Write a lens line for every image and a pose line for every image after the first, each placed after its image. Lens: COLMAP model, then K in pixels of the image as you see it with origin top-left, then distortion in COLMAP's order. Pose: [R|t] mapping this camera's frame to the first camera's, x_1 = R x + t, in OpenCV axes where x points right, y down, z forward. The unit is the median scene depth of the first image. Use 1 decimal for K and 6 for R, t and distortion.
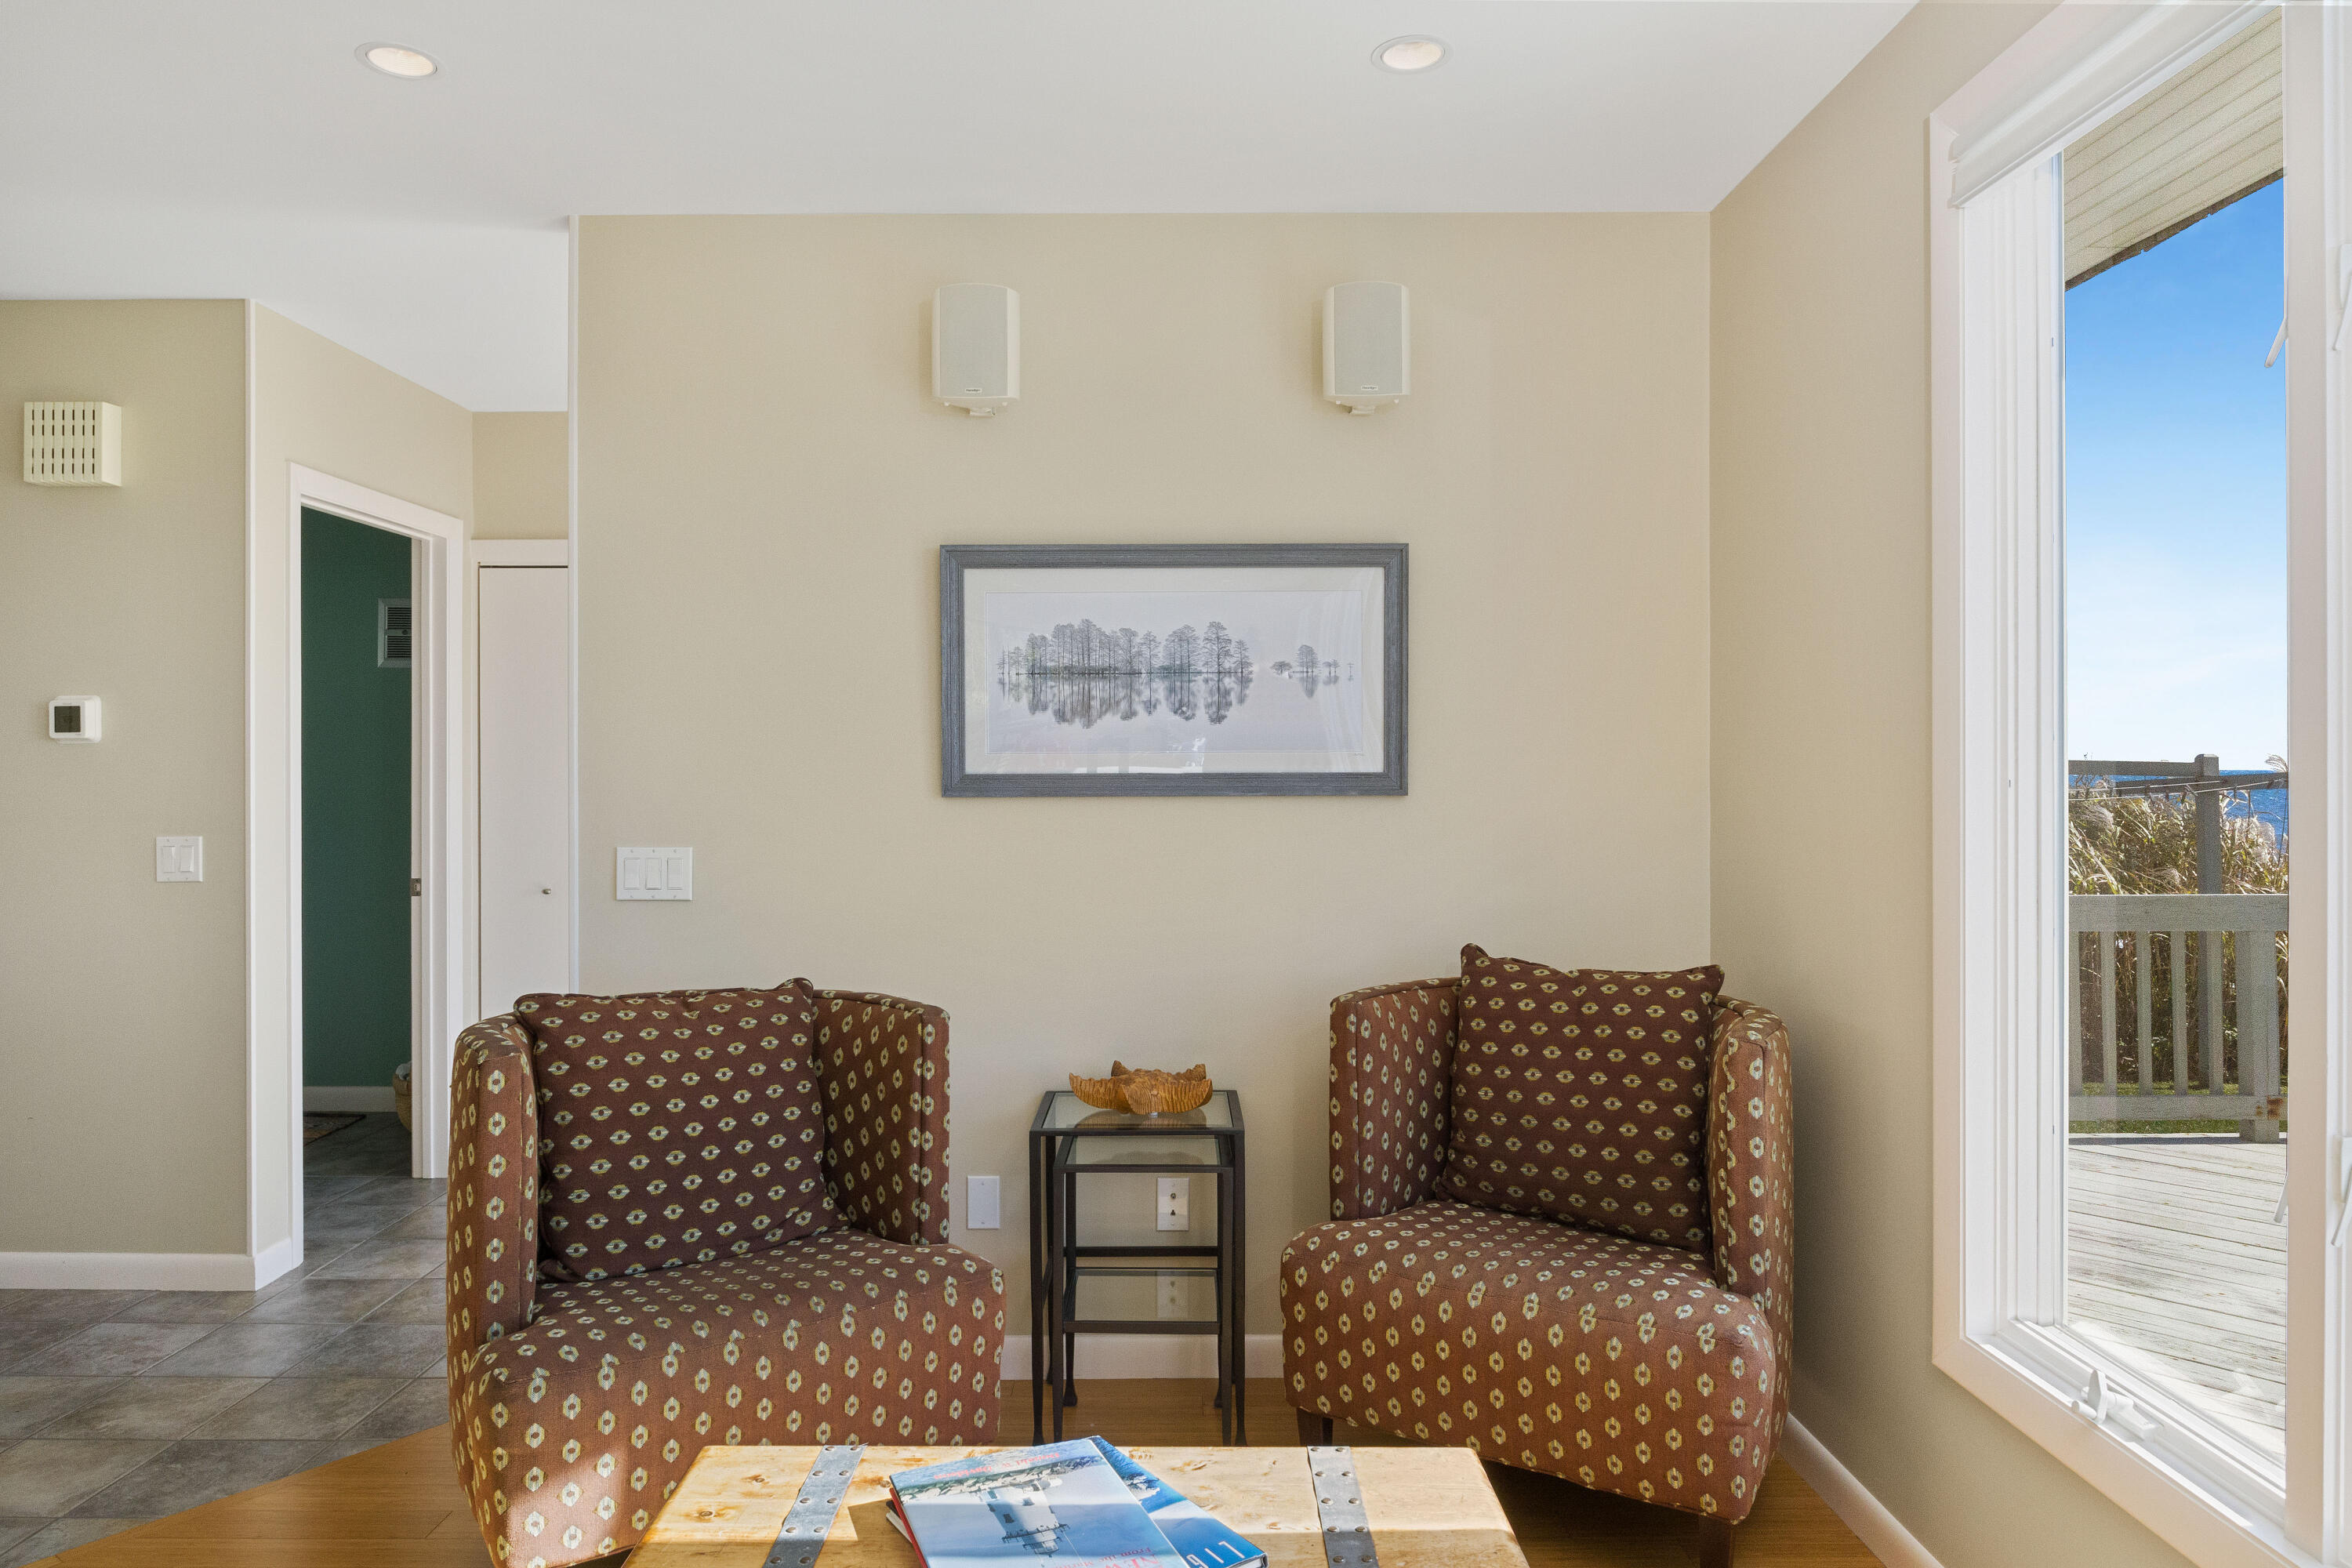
lens RADIAL K [[1443.1, 0, 1190.1], [0, 1443.1, 773.6], [0, 0, 1]] dist [0.001167, 0.001128]
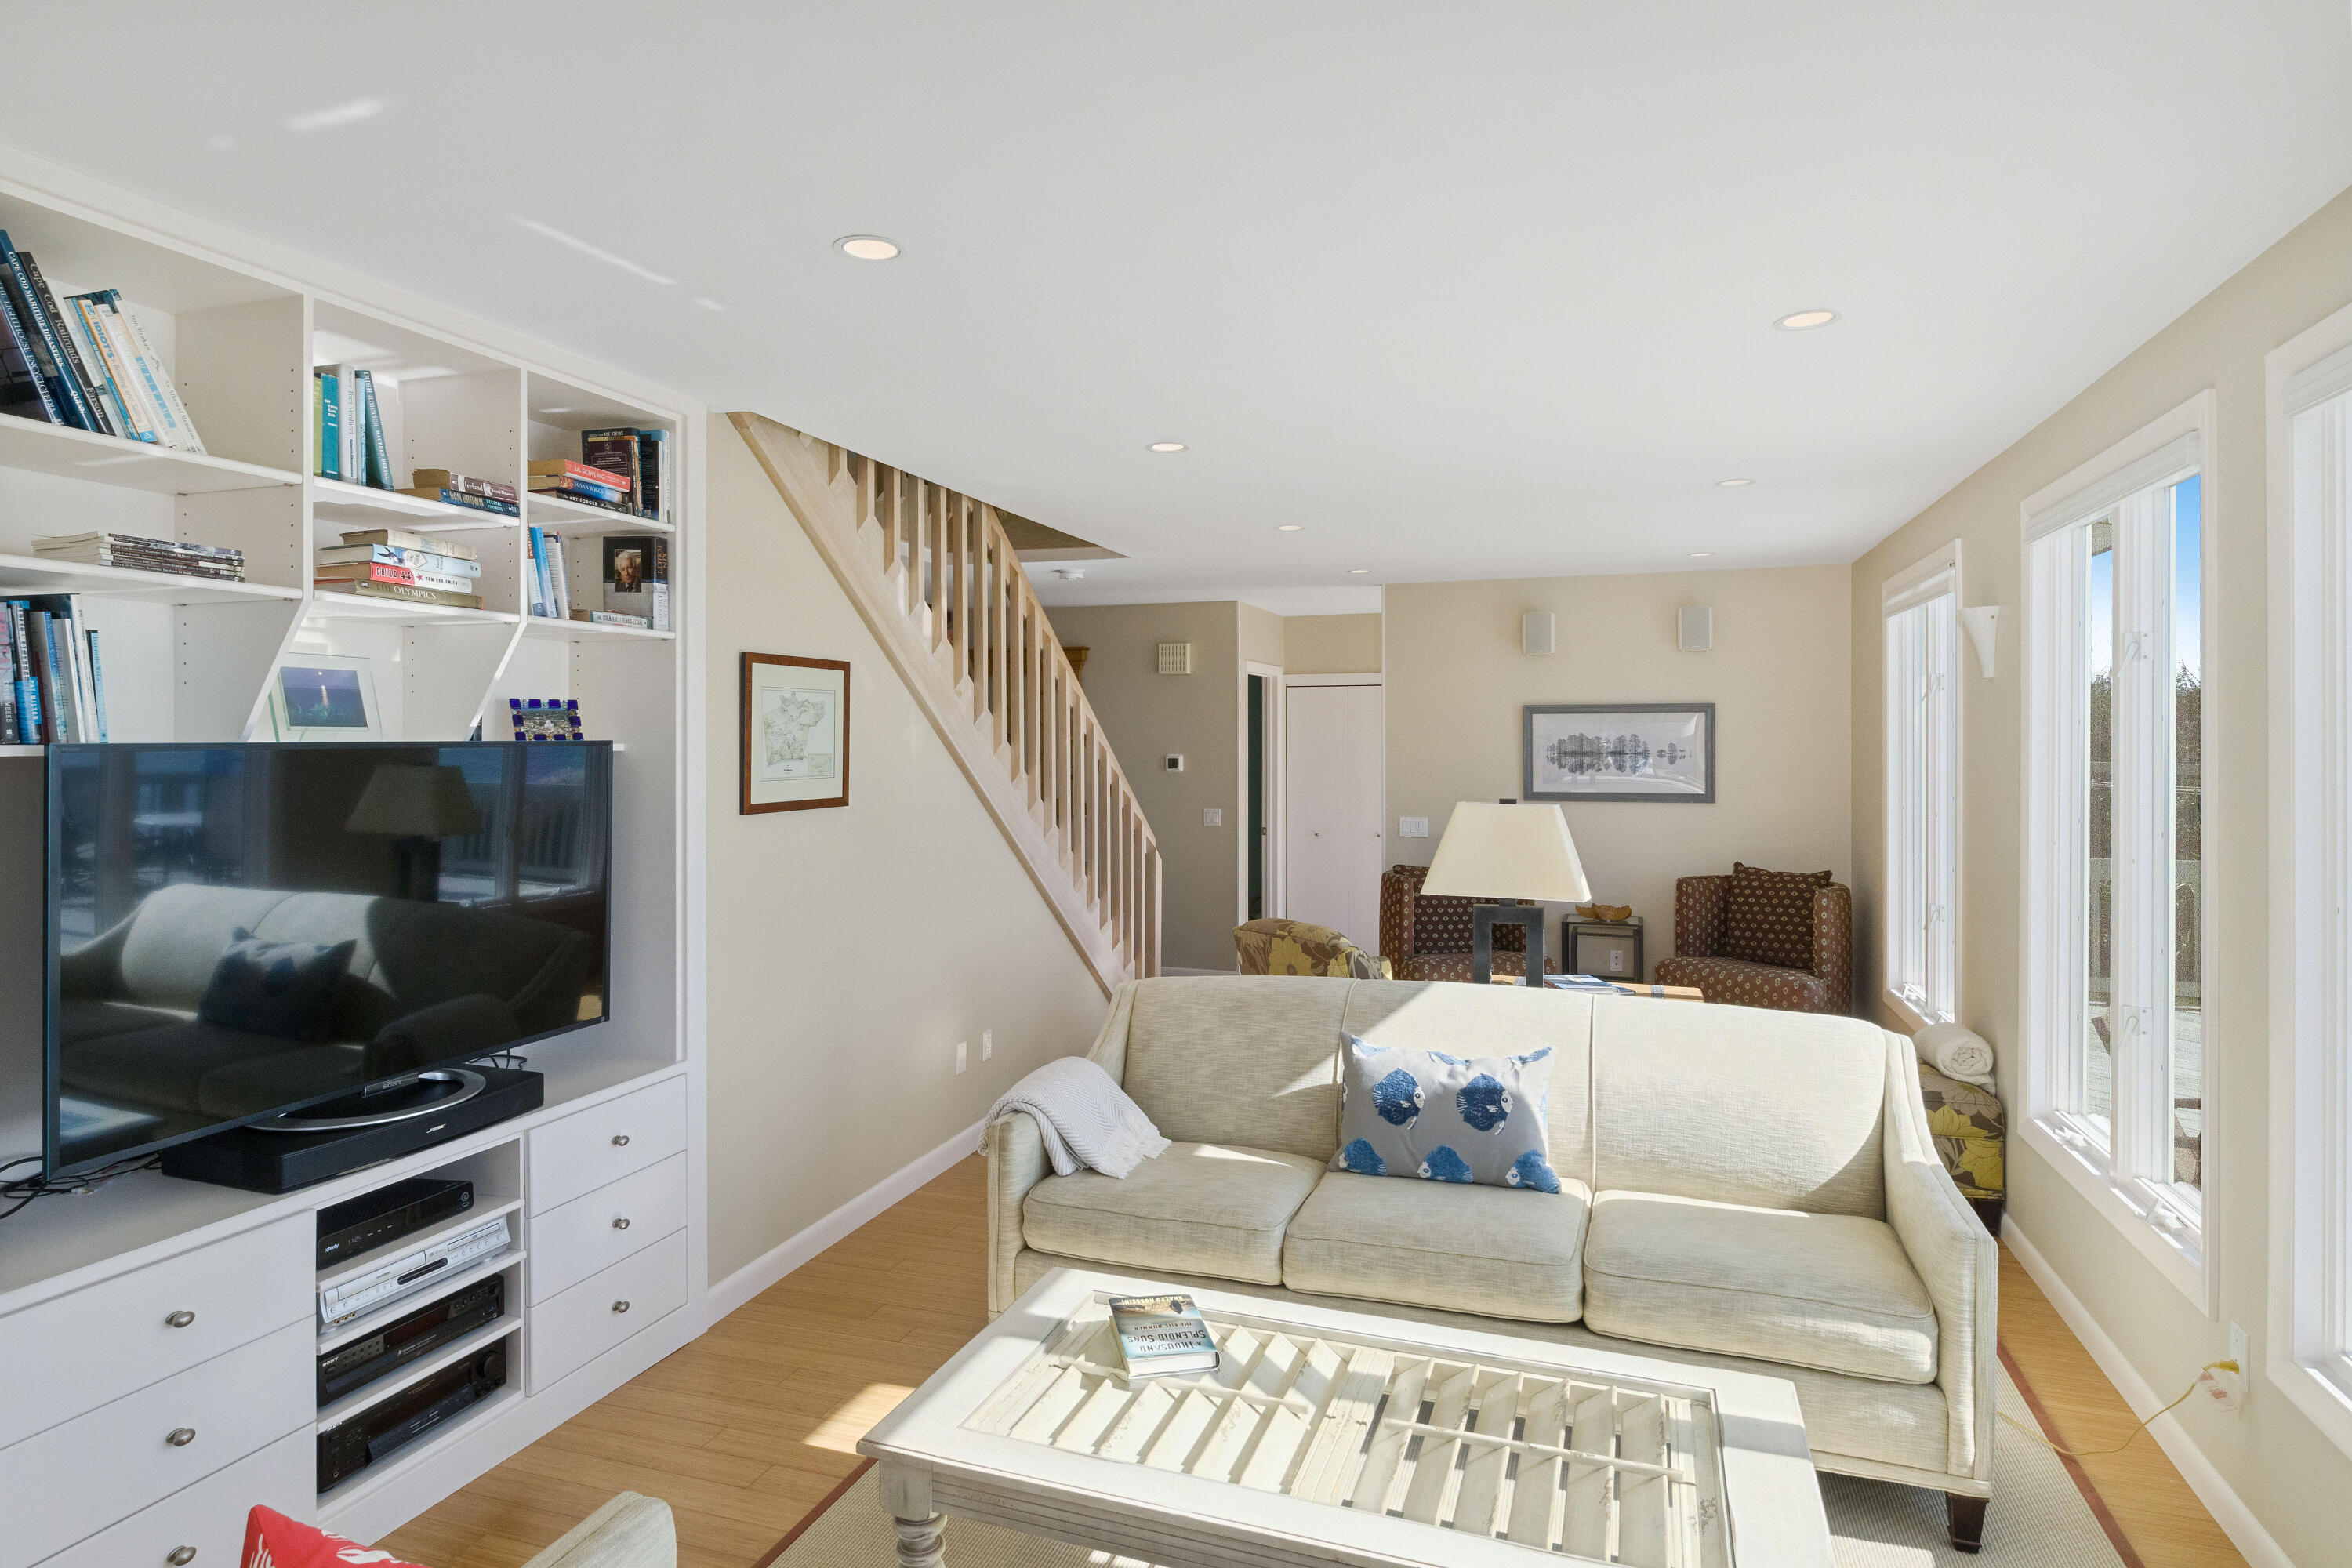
lens RADIAL K [[1232.5, 0, 1195.1], [0, 1232.5, 738.8], [0, 0, 1]] dist [0.002939, -0.000159]
pose [[0.938391, -0.001252, -0.345574, 0.046733], [-0.001809, 0.999962, -0.008534, -0.083483], [0.345572, 0.008634, 0.938353, -1.444266]]
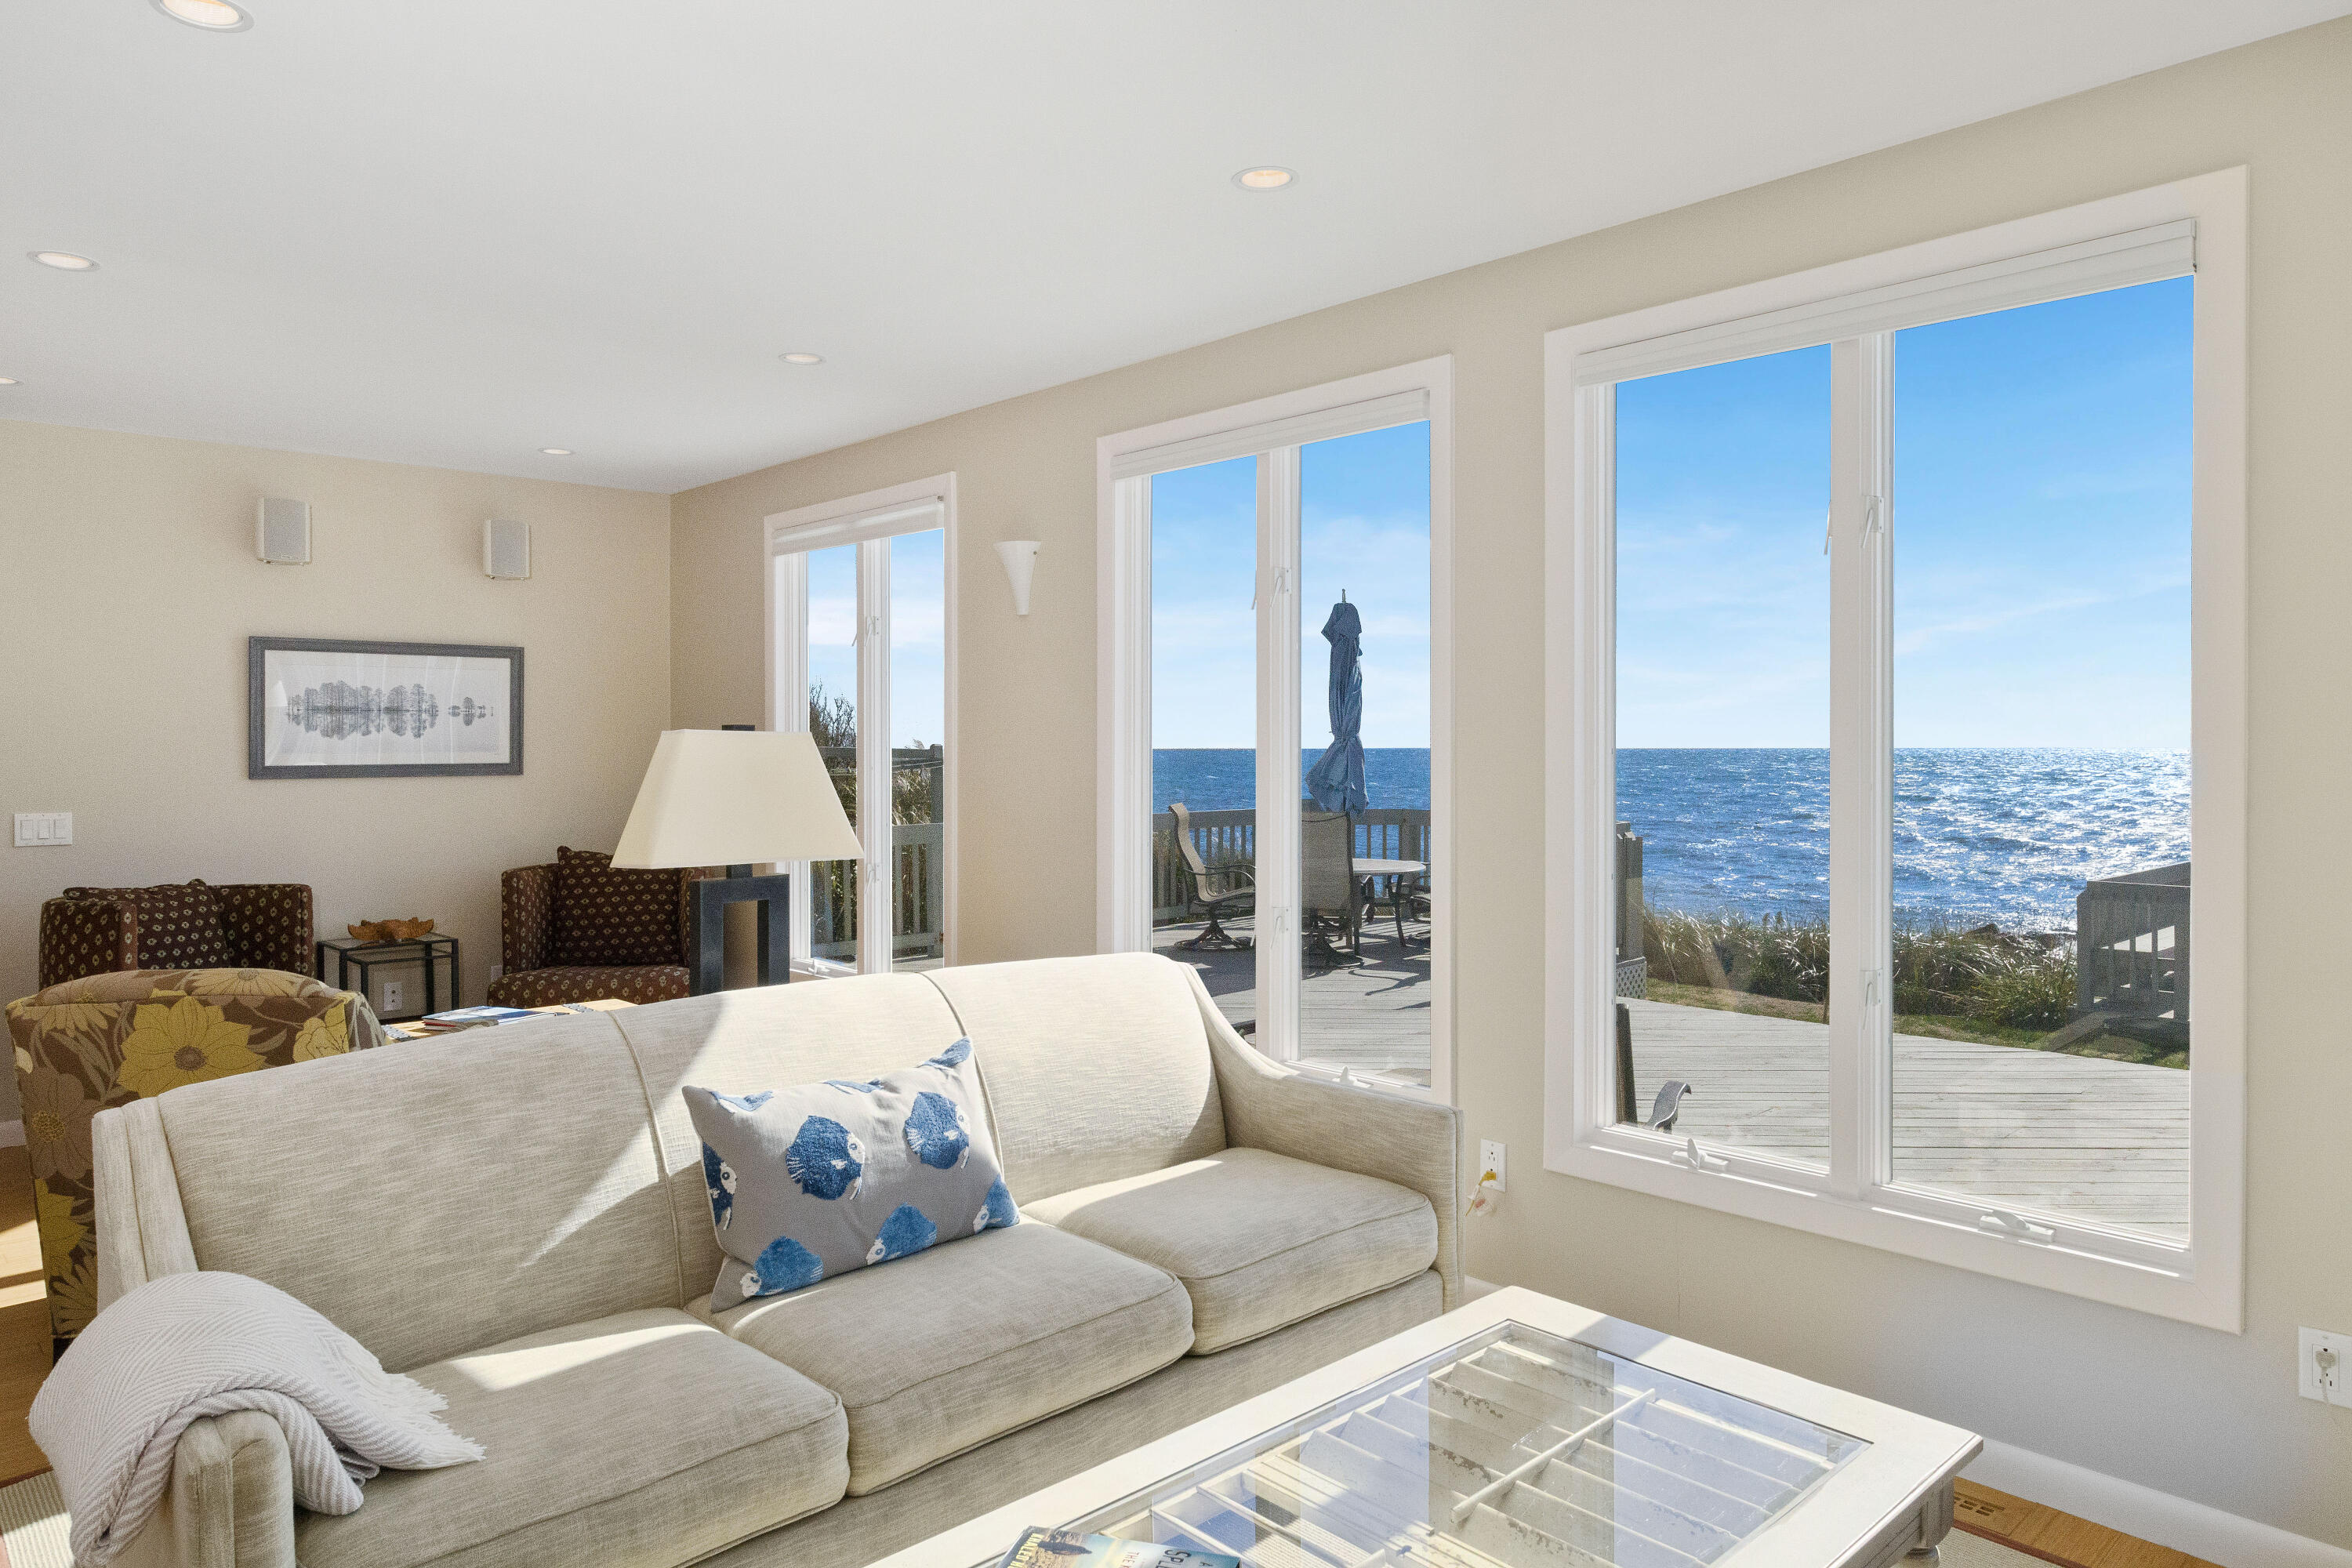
lens RADIAL K [[1443.1, 0, 1124.3], [0, 1443.1, 729.6], [0, 0, 1]] dist [0.001167, 0.001128]
pose [[0.759294, 0.006420, 0.650716, -0.552359], [0.004972, 0.999865, -0.015666, -0.012340], [-0.650729, 0.015131, 0.759159, -1.119728]]
